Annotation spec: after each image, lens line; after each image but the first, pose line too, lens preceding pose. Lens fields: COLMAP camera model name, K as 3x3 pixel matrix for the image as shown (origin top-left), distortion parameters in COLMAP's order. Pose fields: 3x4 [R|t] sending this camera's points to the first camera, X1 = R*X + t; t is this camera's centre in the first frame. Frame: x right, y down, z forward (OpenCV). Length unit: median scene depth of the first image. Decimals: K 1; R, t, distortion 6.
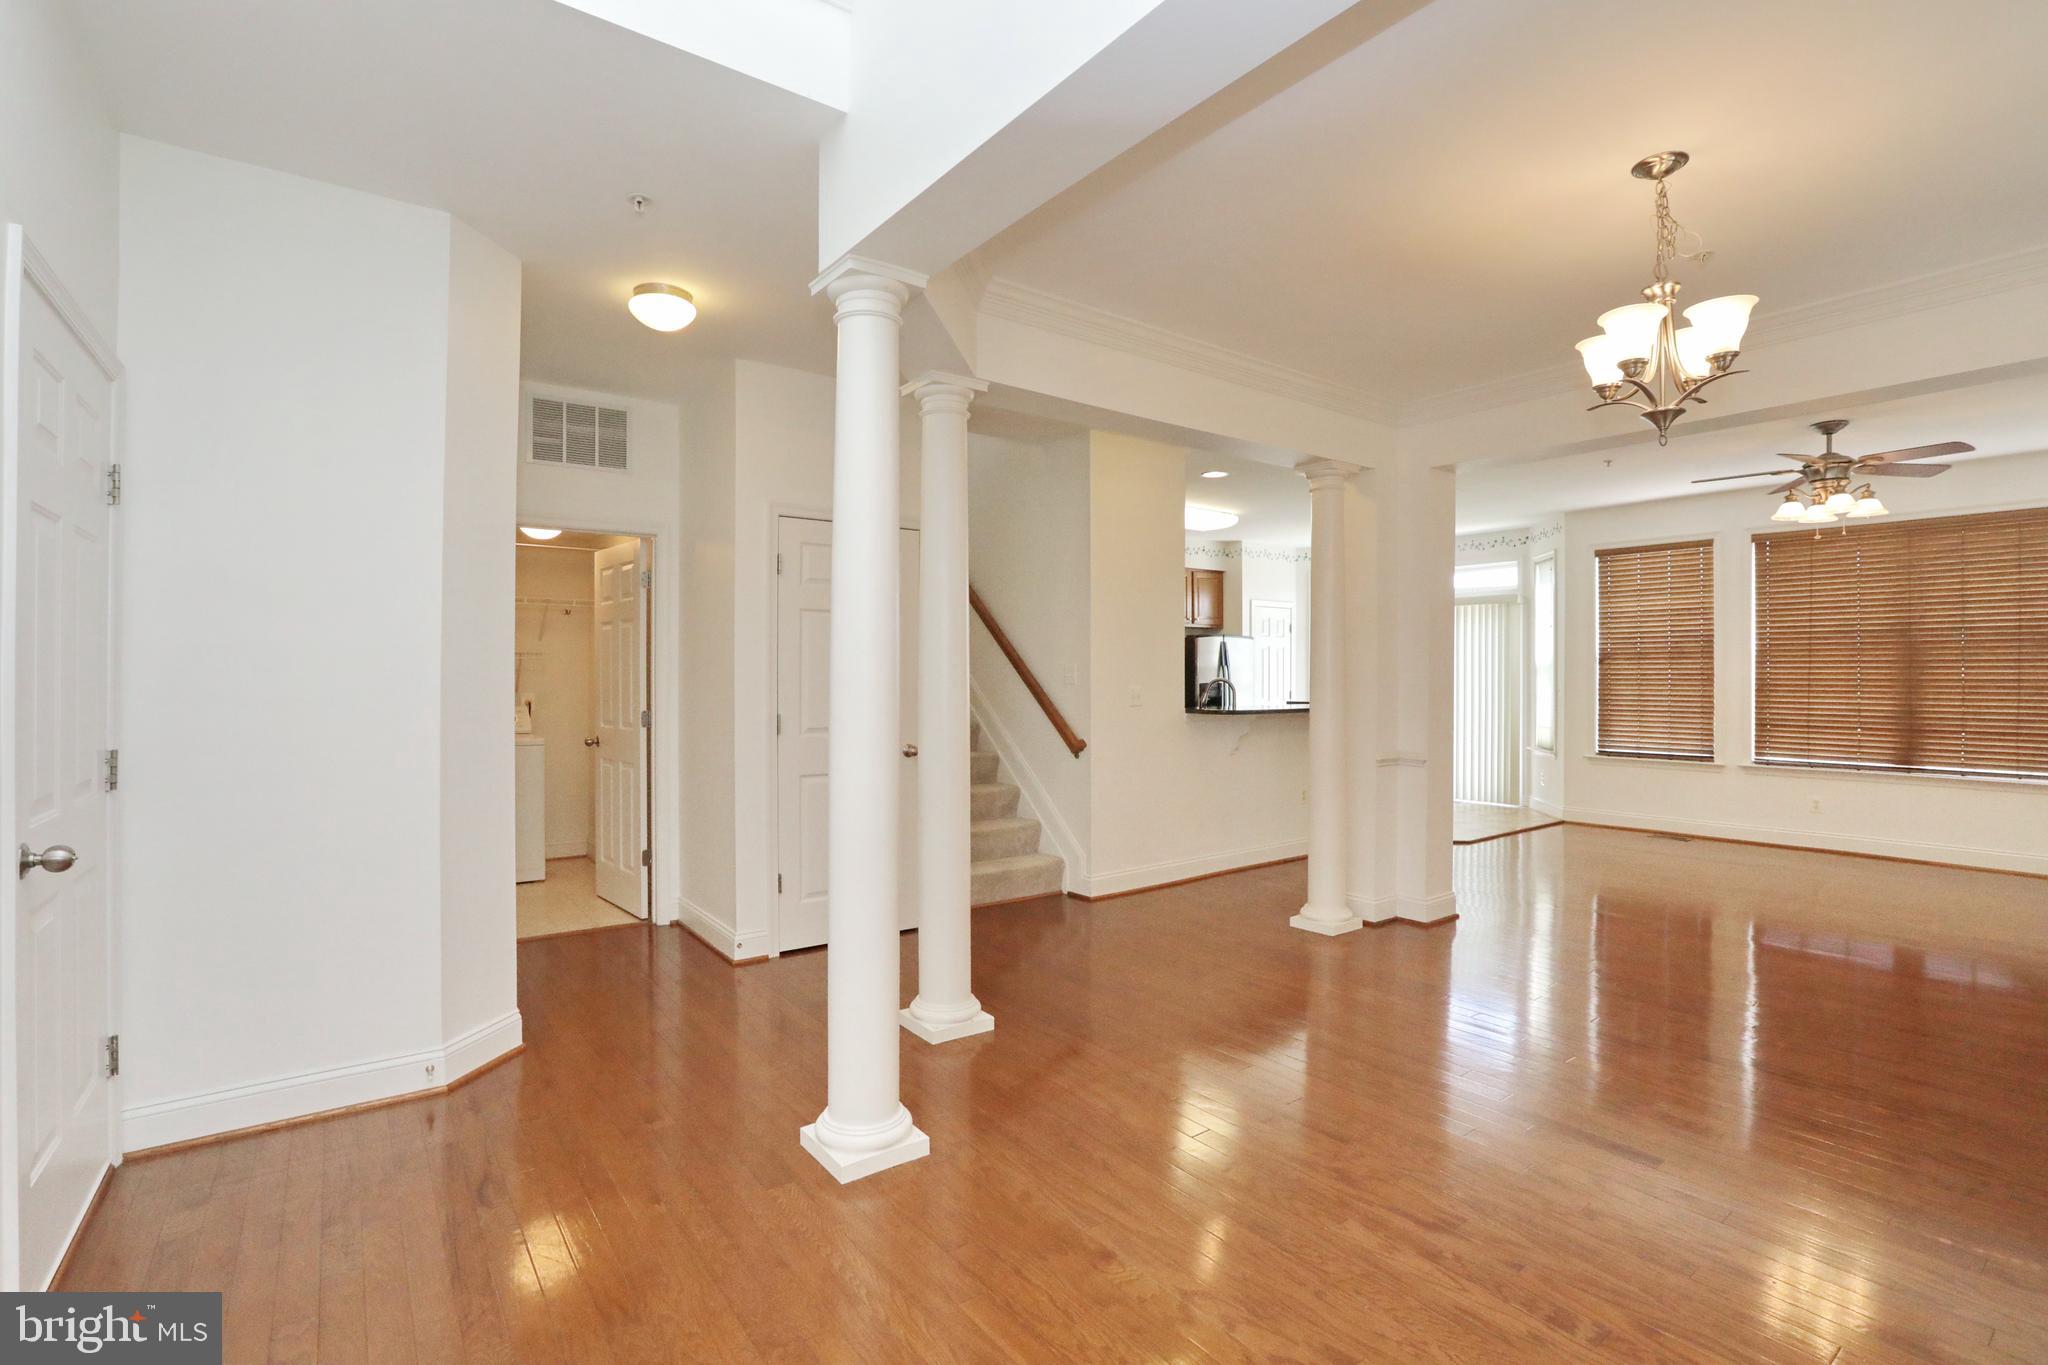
lens RADIAL K [[937.2, 0, 1058.7], [0, 937.2, 683.6], [0, 0, 1]] dist [-0.019257, 0.005081]
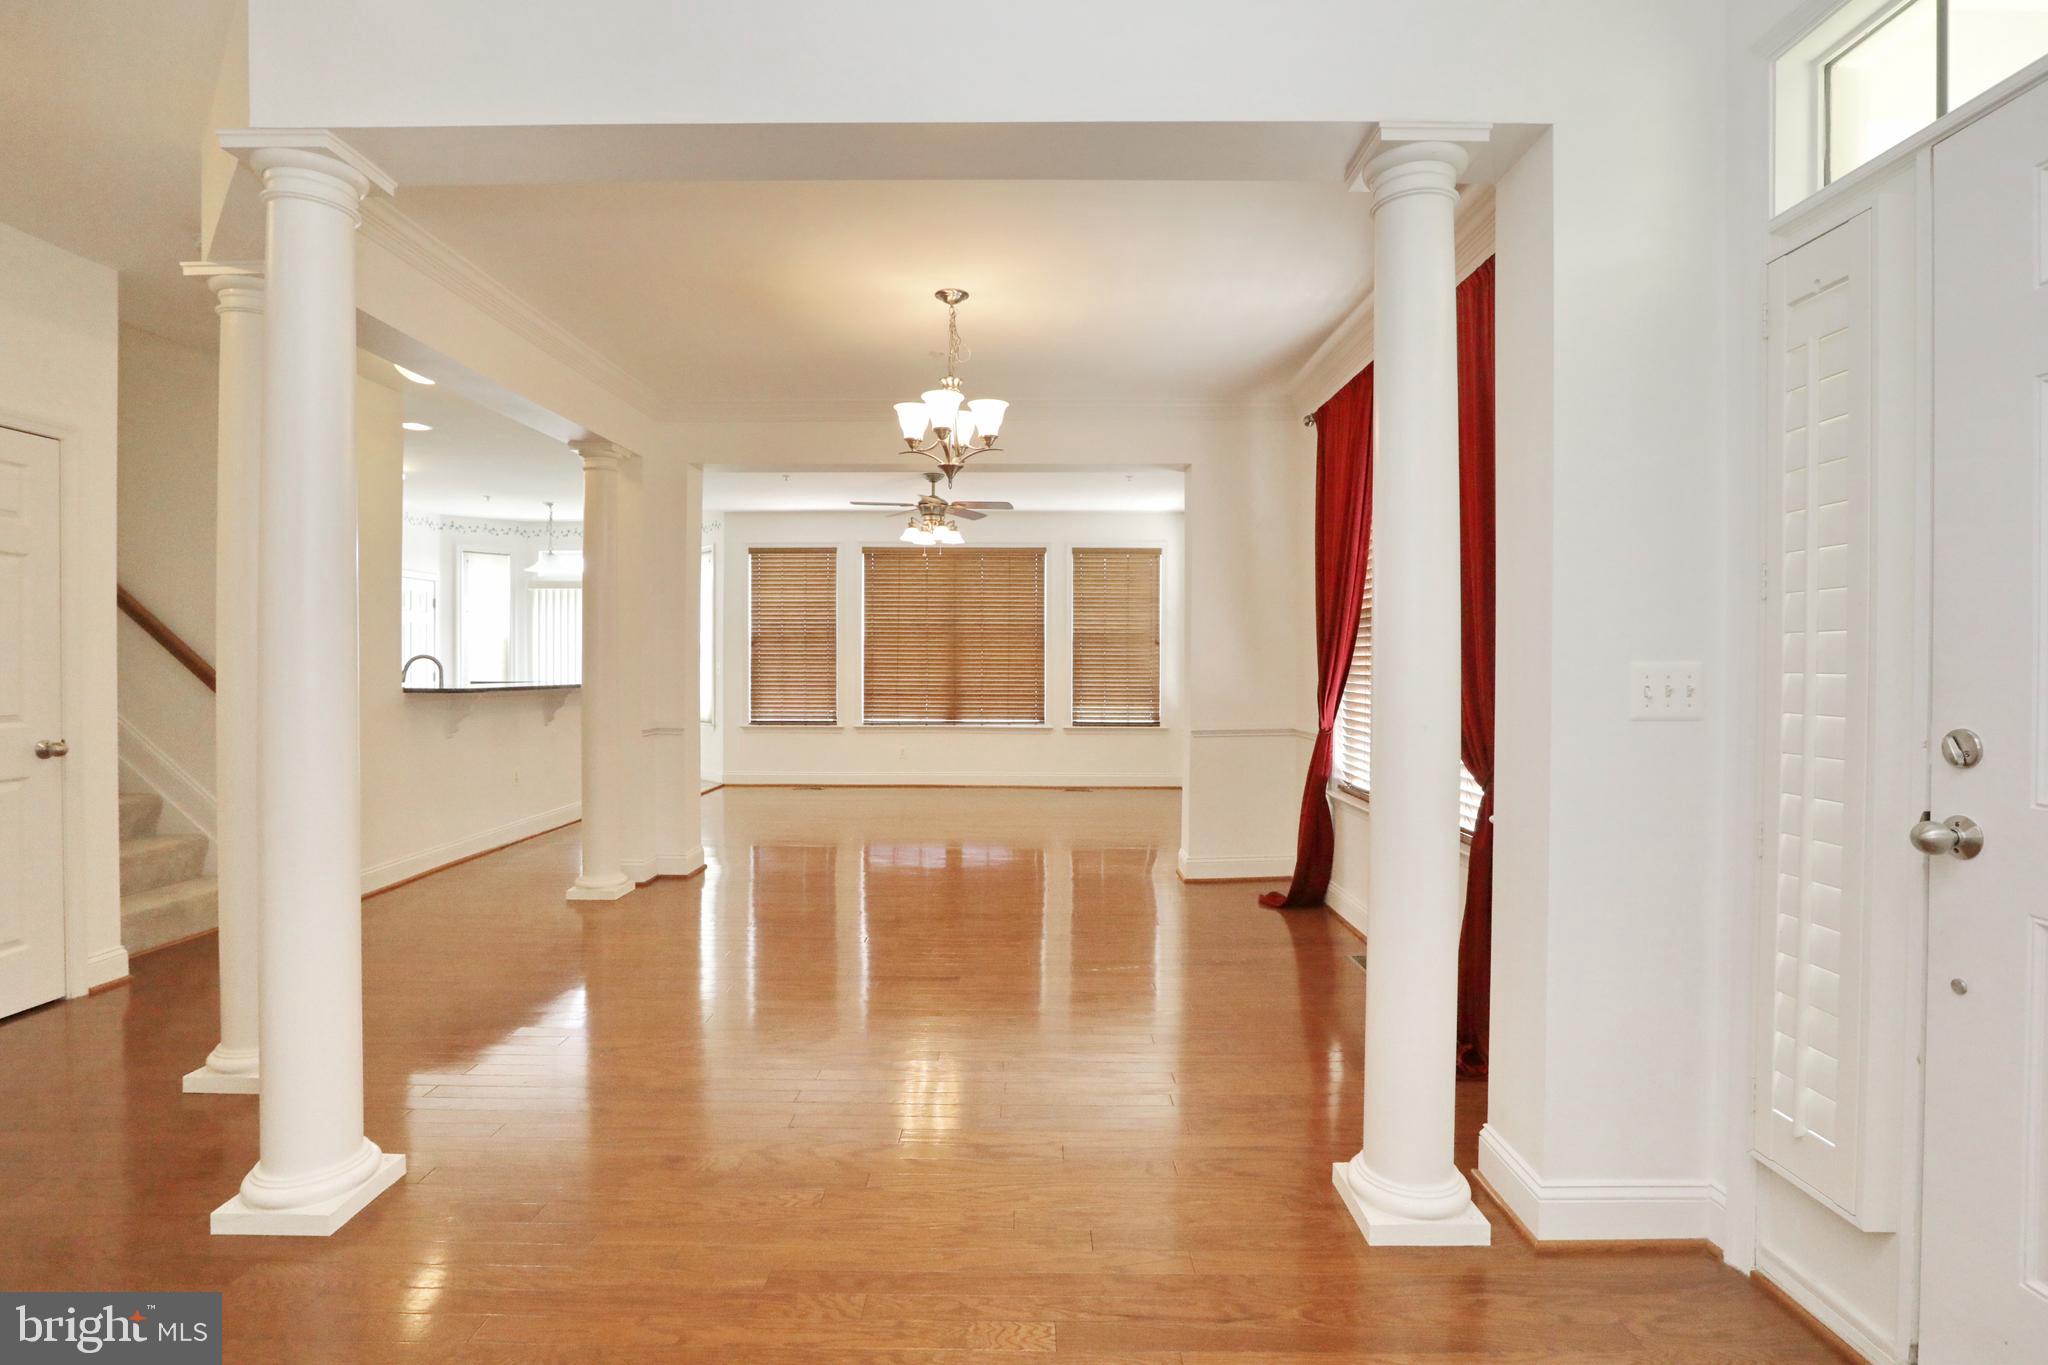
lens RADIAL K [[958.7, 0, 1013.2], [0, 958.7, 672.4], [0, 0, 1]] dist [0.001278, 0.002048]
pose [[0.637043, -0.006218, 0.770803, -0.151425], [0.004624, 0.999980, 0.004245, 0.009122], [-0.770814, 0.000860, 0.637060, -0.010990]]
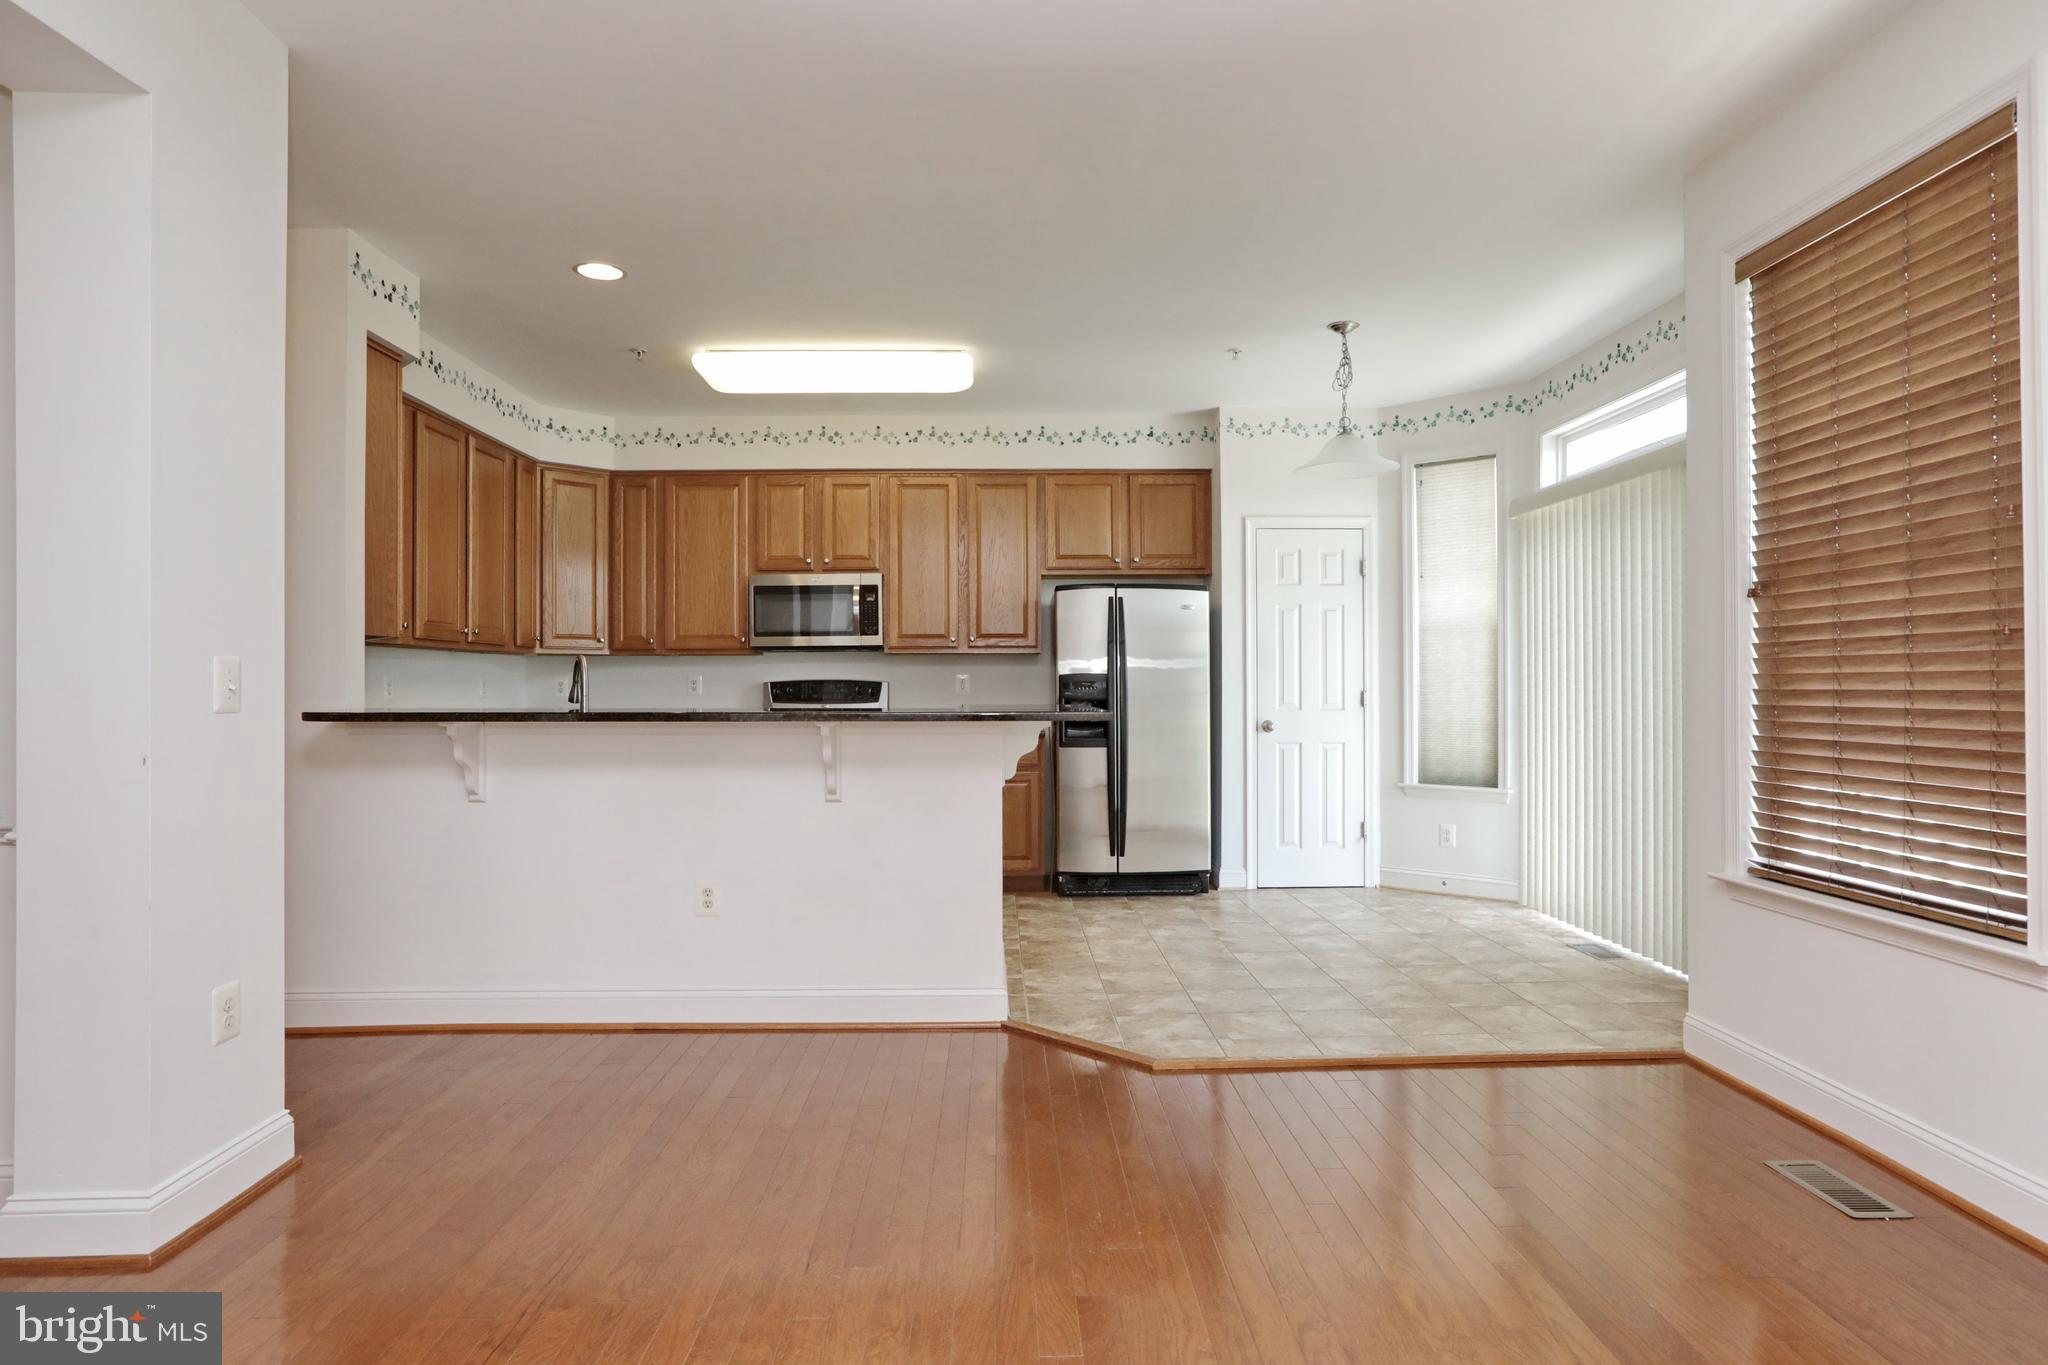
lens RADIAL K [[1139.6, 0, 1037.5], [0, 1139.6, 674.2], [0, 0, 1]] dist [-0.056226, 0.011032]
pose [[0.800646, -0.008351, -0.599080, 0.712060], [-0.005319, 0.999764, -0.021044, 0.016873], [0.599114, 0.020035, 0.800413, 0.620221]]
